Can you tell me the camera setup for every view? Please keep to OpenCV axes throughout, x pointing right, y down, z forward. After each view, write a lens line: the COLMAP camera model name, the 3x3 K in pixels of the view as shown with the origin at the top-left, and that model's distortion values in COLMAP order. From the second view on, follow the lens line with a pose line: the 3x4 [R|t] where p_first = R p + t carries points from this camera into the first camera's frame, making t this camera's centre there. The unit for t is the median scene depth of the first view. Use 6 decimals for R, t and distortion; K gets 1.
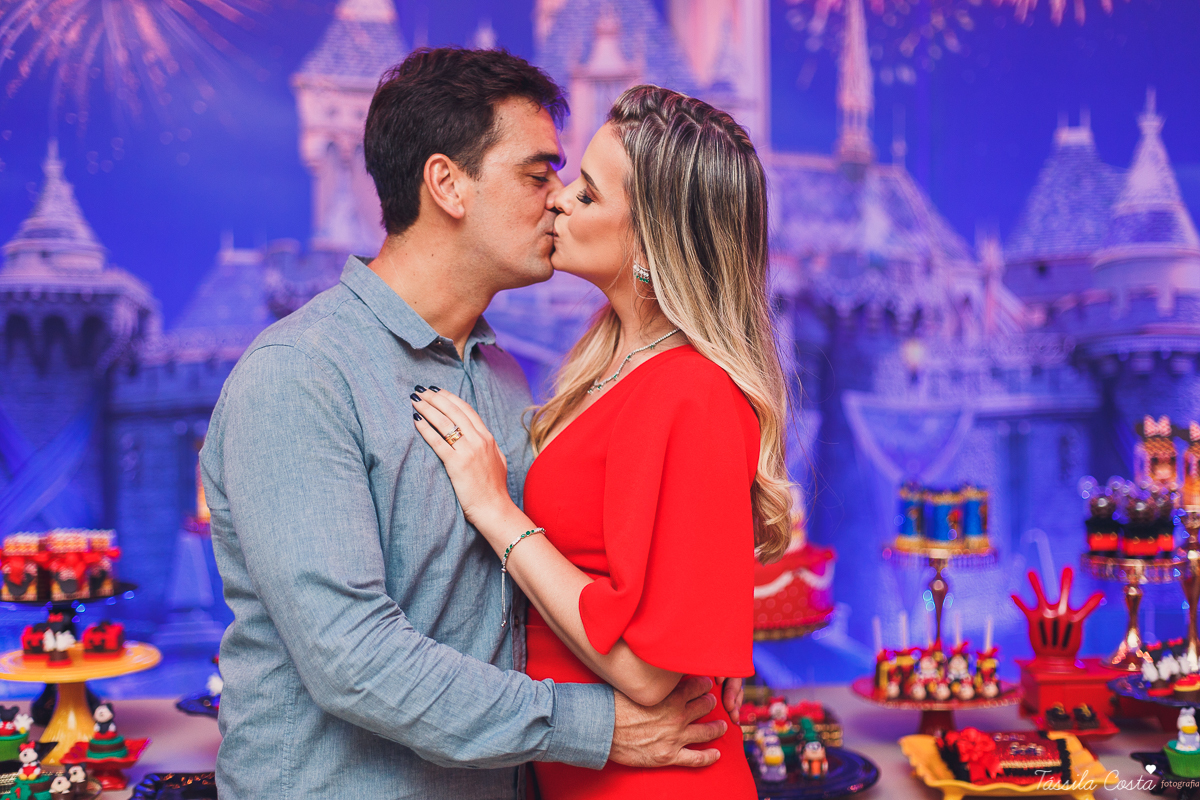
lens RADIAL K [[1764.5, 0, 600.0], [0, 1764.5, 400.0], [0, 0, 1]] dist [0.004222, -0.135684]
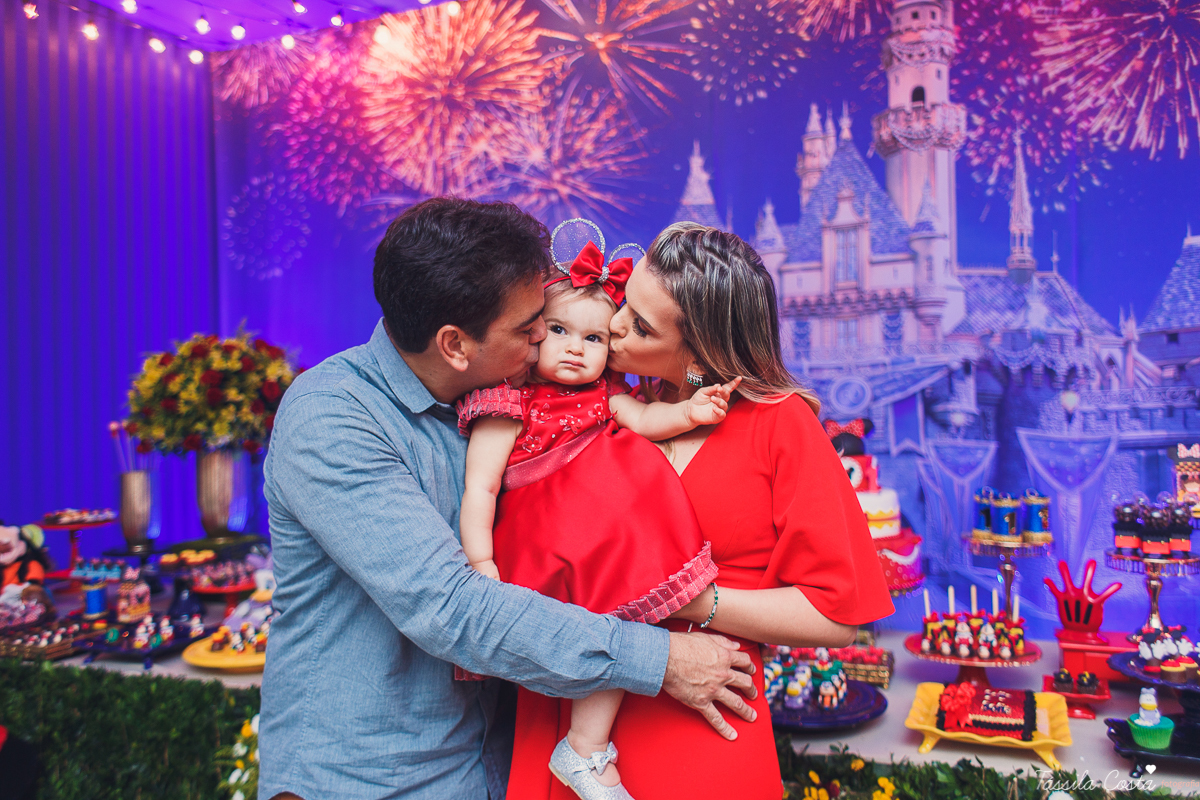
lens RADIAL K [[950.7, 0, 600.0], [0, 950.7, 400.0], [0, 0, 1]] dist [0.049277, -0.050616]
pose [[0.919310, -0.011653, -0.393361, 0.134674], [-0.002943, 0.999330, -0.036482, 0.003292], [0.393522, 0.034696, 0.918660, 0.135982]]
